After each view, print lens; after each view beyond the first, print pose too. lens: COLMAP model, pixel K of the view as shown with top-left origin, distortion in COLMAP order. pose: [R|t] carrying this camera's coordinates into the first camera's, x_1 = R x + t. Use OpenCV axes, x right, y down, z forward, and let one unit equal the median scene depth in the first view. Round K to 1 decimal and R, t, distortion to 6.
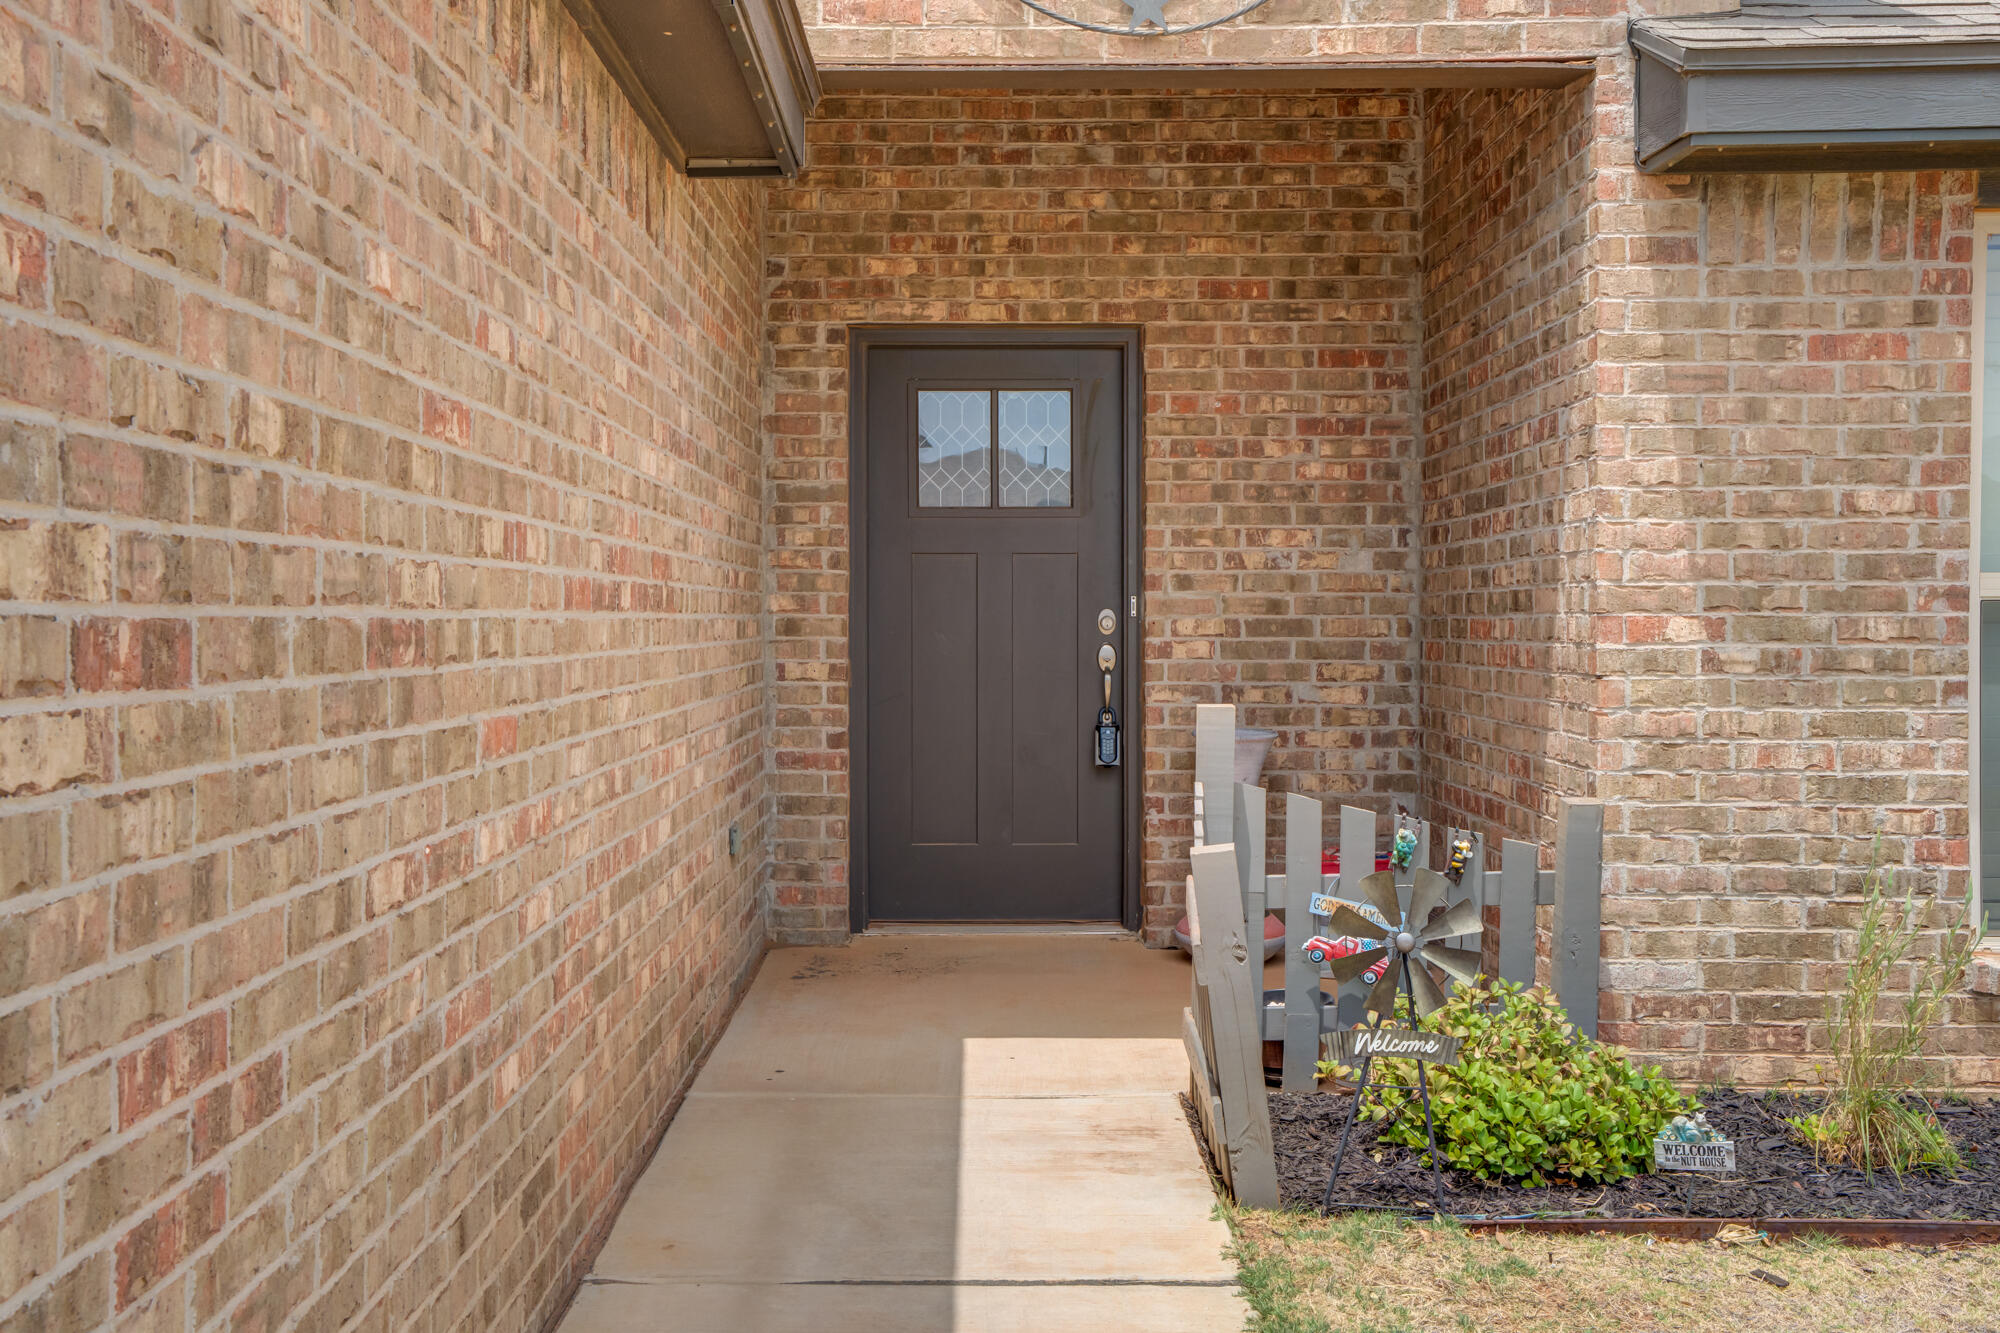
lens RADIAL K [[2036.3, 0, 998.2], [0, 2036.3, 636.1], [0, 0, 1]] dist [0.122819, 0.002828]
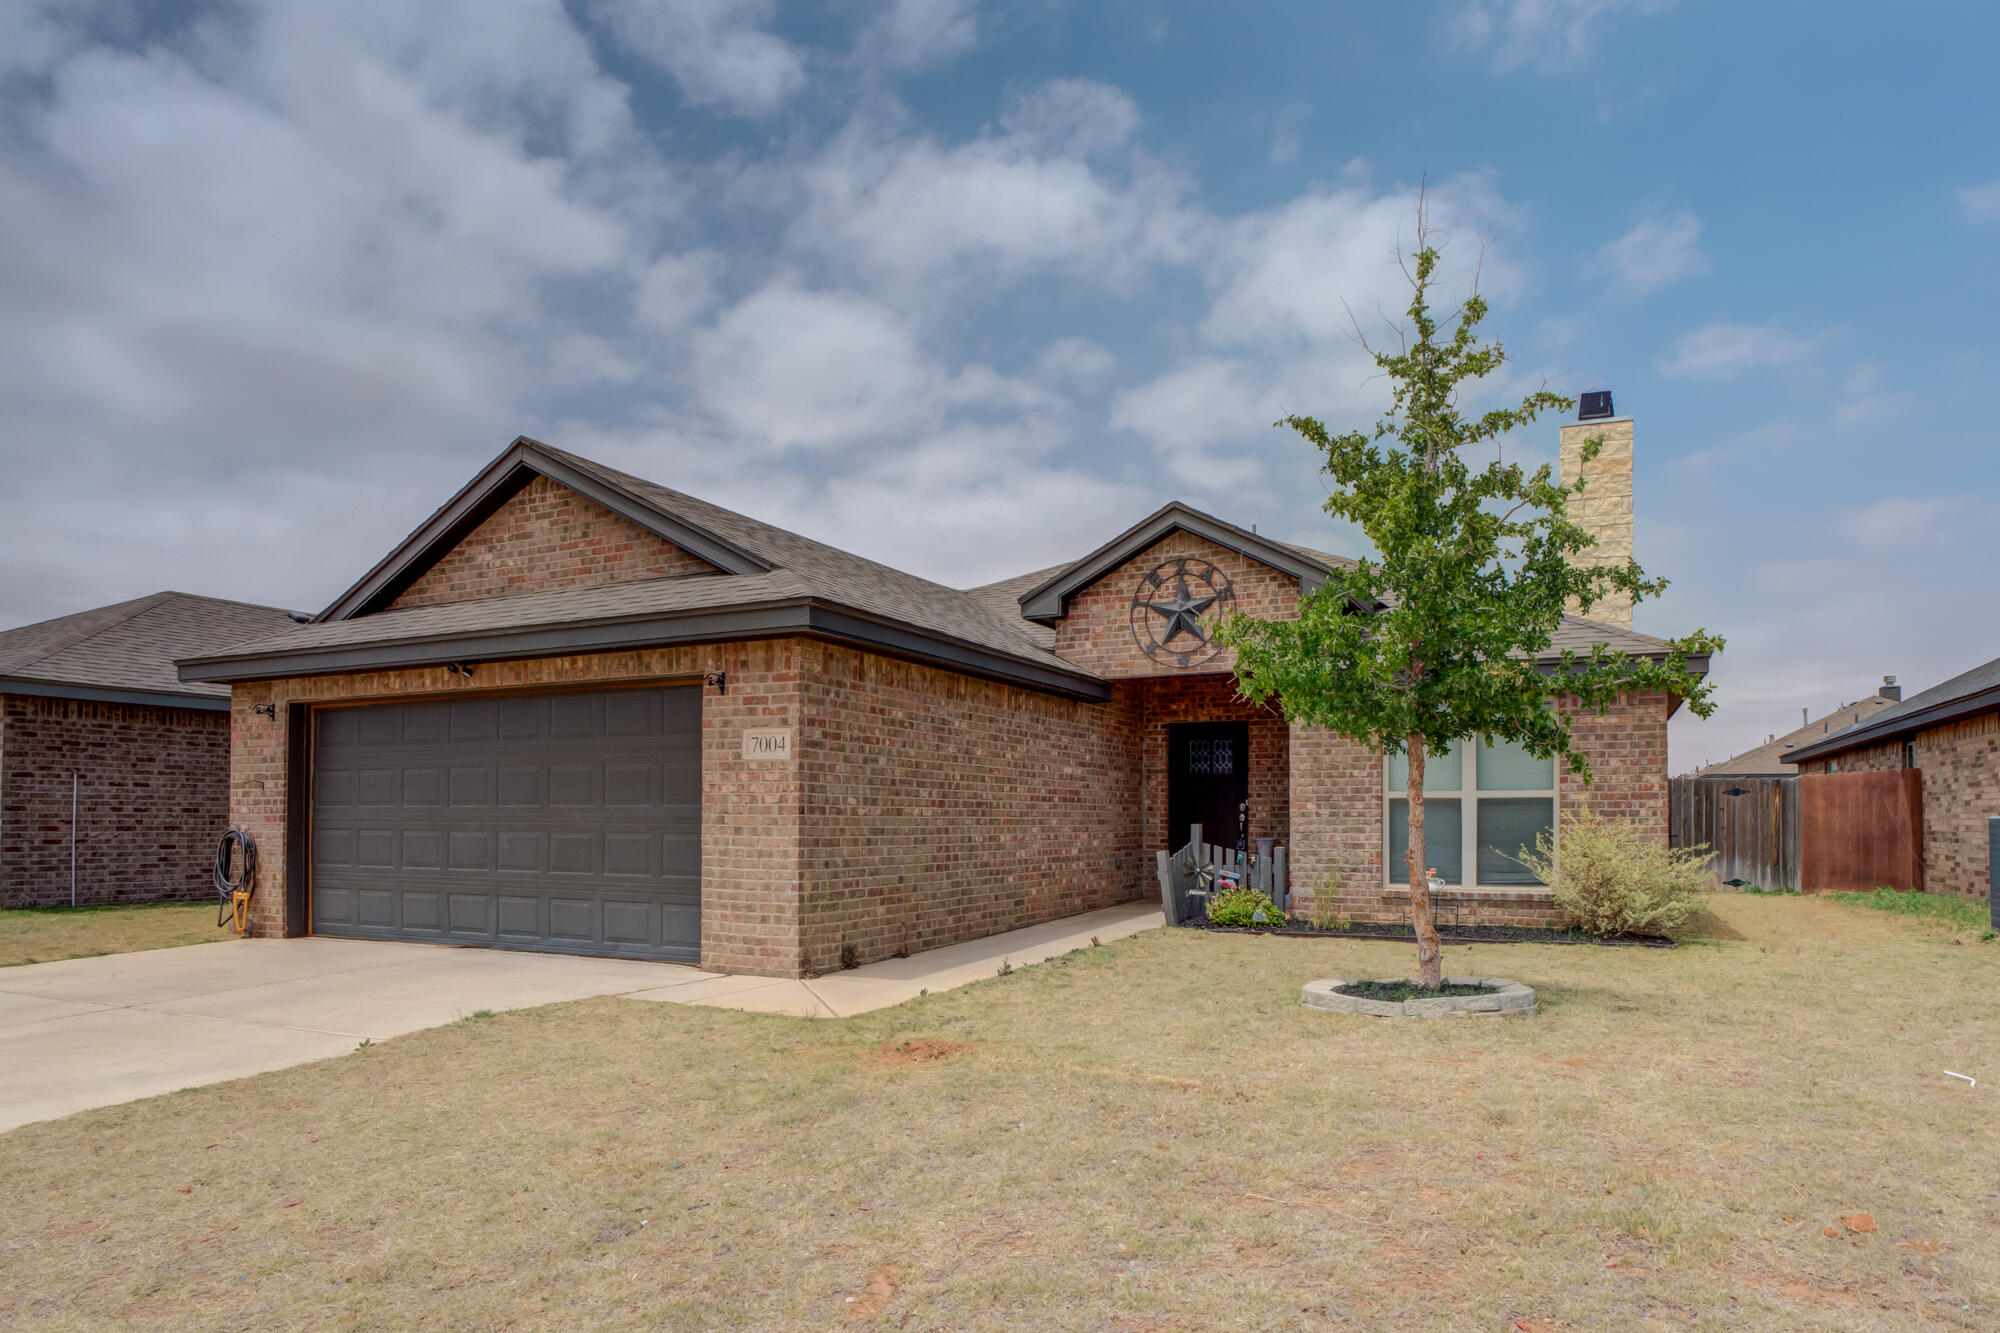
lens RADIAL K [[1177.3, 0, 1000.0], [0, 1177.3, 666.5], [0, 0, 1]] dist [-0.000274, -0.000051]
pose [[0.893739, -0.056400, -0.445027, 0.831920], [-0.005528, 0.990605, -0.136644, 0.044576], [0.448552, 0.124584, 0.885031, -1.362417]]
